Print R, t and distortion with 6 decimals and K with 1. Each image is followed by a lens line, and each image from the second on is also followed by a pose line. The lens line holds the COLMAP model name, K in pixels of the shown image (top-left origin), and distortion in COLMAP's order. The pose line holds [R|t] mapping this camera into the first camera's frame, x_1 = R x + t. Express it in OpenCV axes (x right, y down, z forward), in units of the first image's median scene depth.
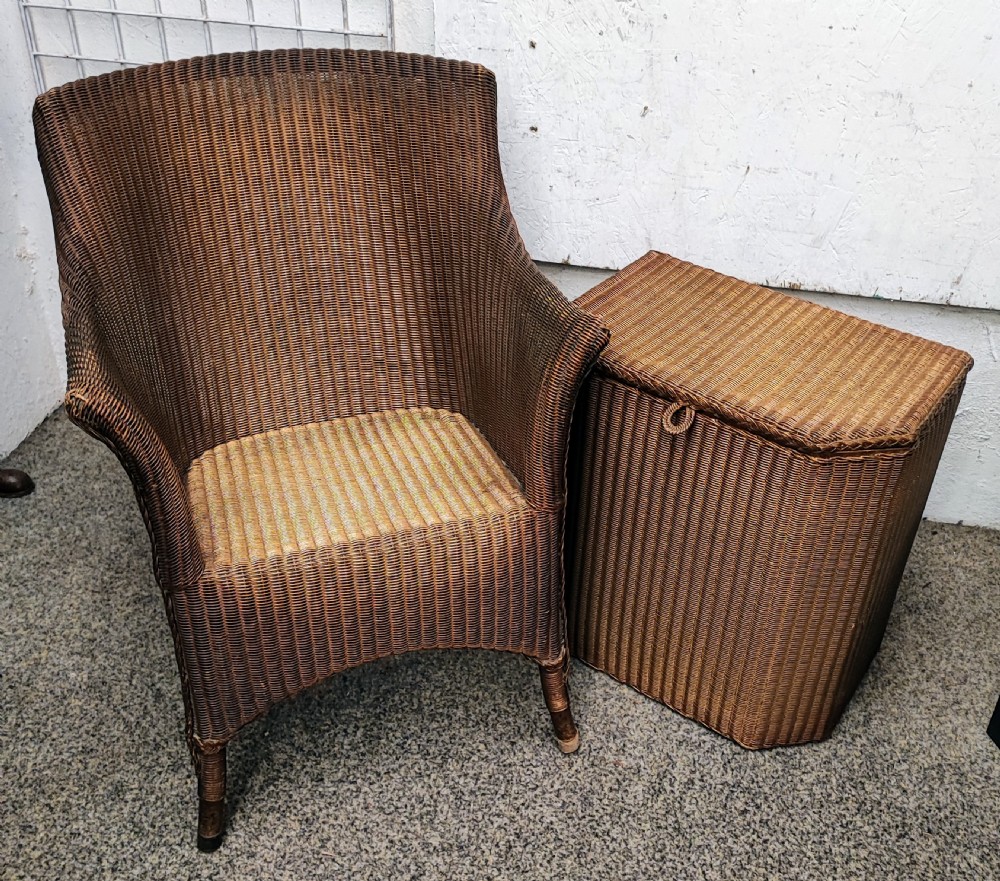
lens RADIAL K [[1088.9, 0, 568.8], [0, 1088.9, 442.2], [0, 0, 1]] dist [0.013047, 0.000000]
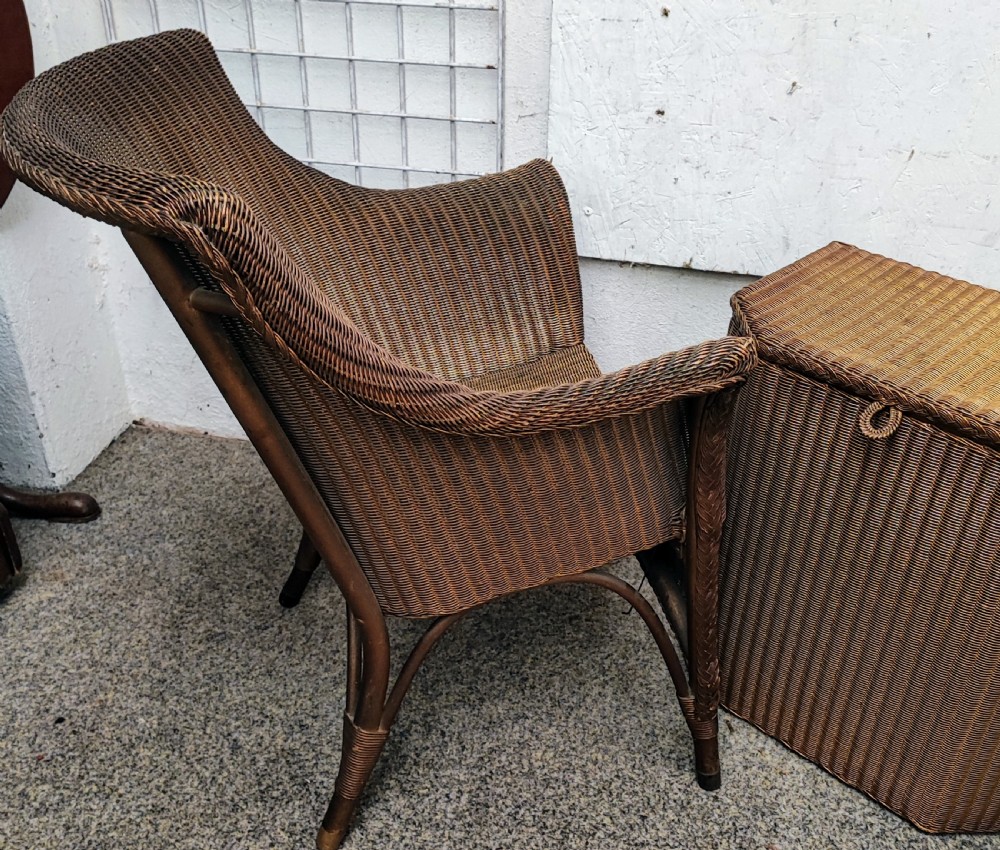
lens RADIAL K [[1038.1, 0, 506.4], [0, 1038.1, 464.3], [0, 0, 1]] dist [0.018515, 0.000000]
pose [[0.997362, 0.012095, -0.071579, -0.098416], [-0.013979, 0.999567, -0.025877, 0.022225], [0.071235, 0.026810, 0.997099, 0.168422]]
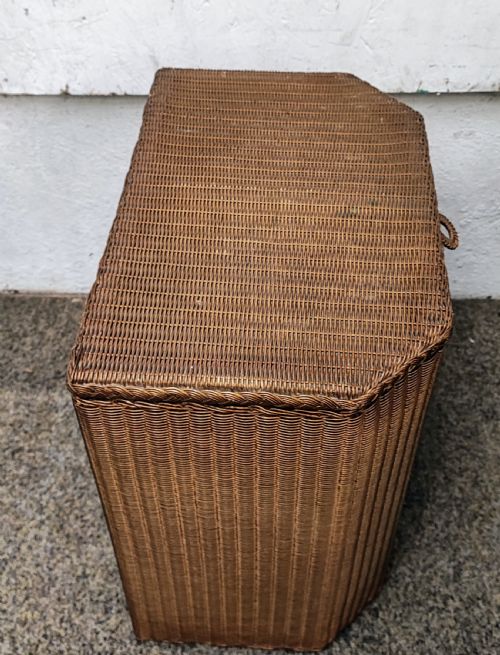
lens RADIAL K [[789.5, 0, 250.0], [0, 789.5, 255.5], [0, 0, 1]] dist [0.005358, 0.000000]
pose [[0.989279, -0.139343, 0.043722, 0.109608], [0.131078, 0.979200, 0.154876, -0.132115], [-0.064393, -0.147485, 0.986966, 0.395870]]
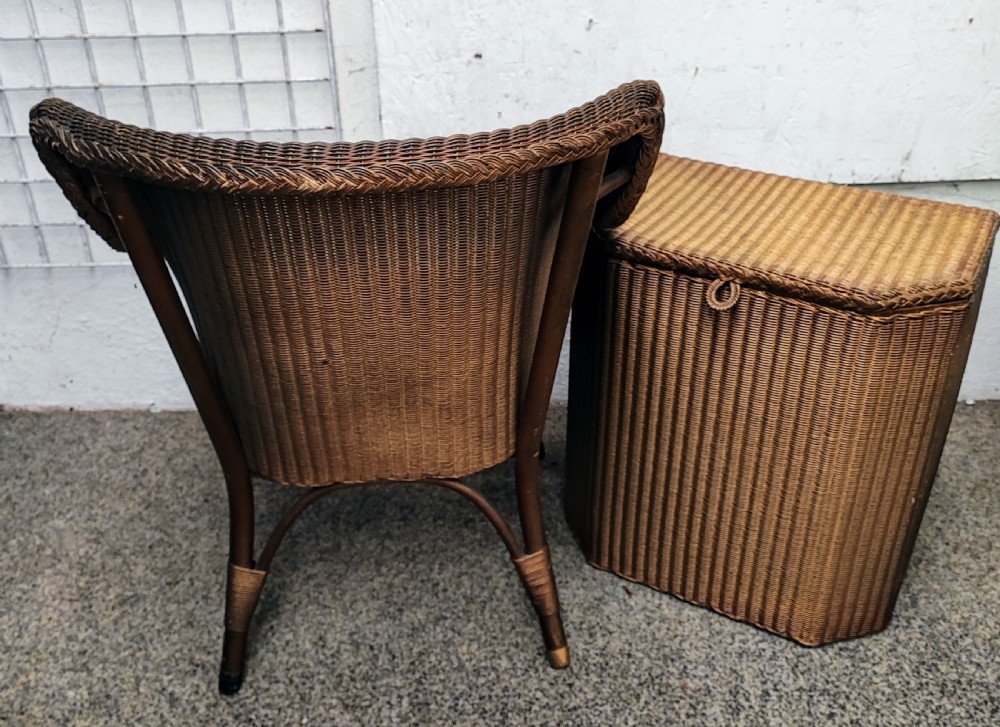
lens RADIAL K [[1012.0, 0, 492.1], [0, 1012.0, 342.3], [0, 0, 1]] dist [0.009868, 0.000000]
pose [[0.985315, -0.136386, 0.102725, -0.158629], [0.143987, 0.987058, -0.070593, 0.037051], [-0.091768, 0.084348, 0.992202, 0.118228]]
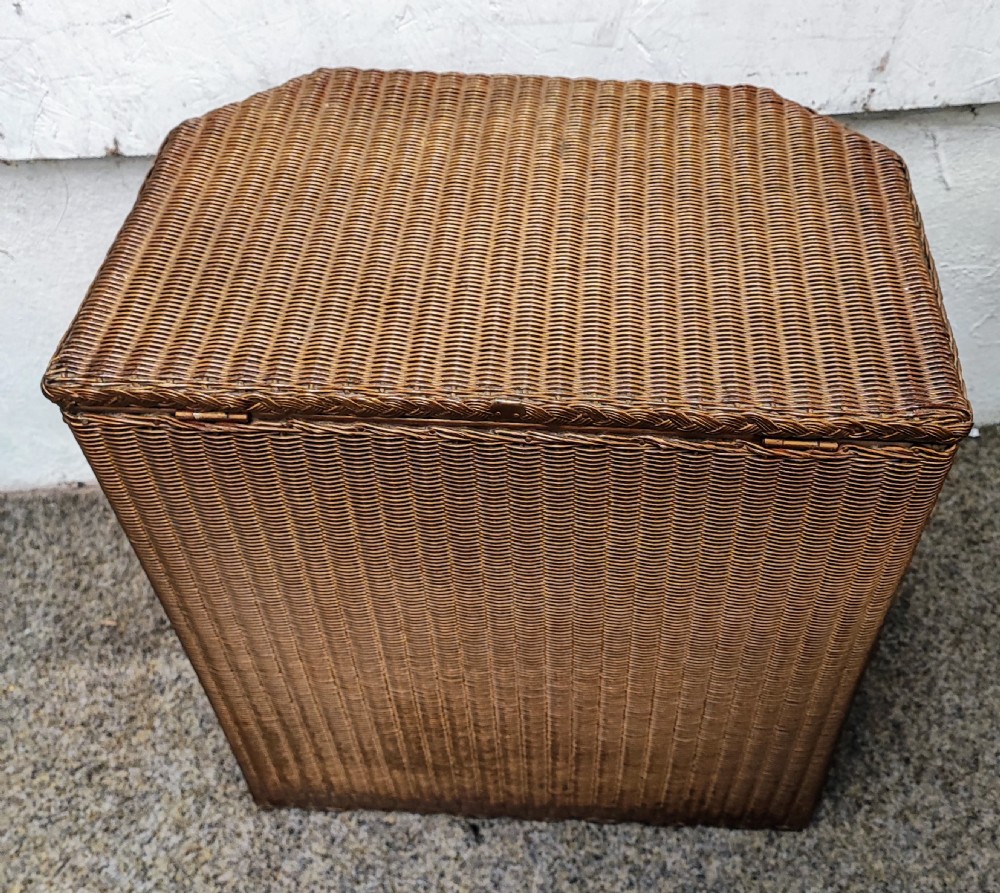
lens RADIAL K [[1094.2, 0, 579.2], [0, 1094.2, 417.5], [0, 0, 1]] dist [0.010883, 0.000000]
pose [[0.968402, -0.216945, 0.123011, 0.127188], [0.181986, 0.951970, 0.246240, -0.153903], [-0.170523, -0.216073, 0.961371, 0.528076]]
